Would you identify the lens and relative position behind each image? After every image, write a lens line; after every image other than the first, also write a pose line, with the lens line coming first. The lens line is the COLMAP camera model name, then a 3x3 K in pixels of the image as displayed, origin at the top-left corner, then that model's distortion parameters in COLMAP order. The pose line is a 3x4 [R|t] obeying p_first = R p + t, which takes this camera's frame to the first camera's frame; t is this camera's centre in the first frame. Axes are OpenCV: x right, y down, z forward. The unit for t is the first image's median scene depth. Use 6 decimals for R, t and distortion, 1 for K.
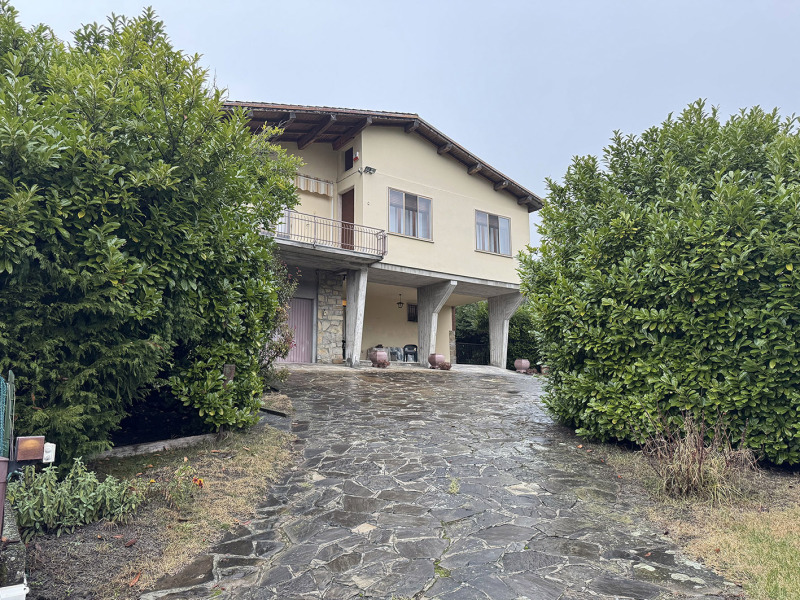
lens RADIAL K [[589.3, 0, 400.0], [0, 589.3, 300.0], [0, 0, 1]] dist [0.075833, -0.127562]
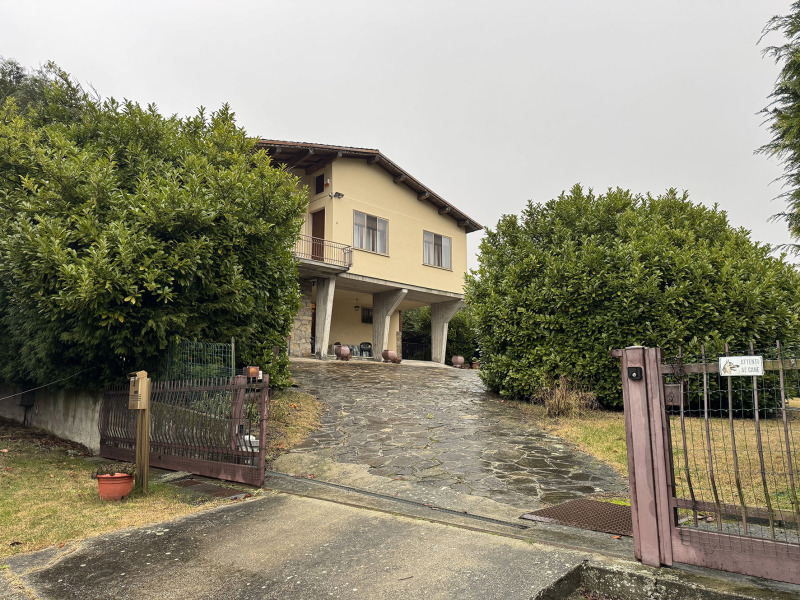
lens RADIAL K [[589.3, 0, 400.0], [0, 589.3, 300.0], [0, 0, 1]] dist [0.075833, -0.127562]
pose [[0.993200, 0.025663, 0.113555, -0.119069], [-0.024953, 0.999659, -0.007671, -0.002351], [-0.113713, 0.004785, 0.993502, -0.416243]]
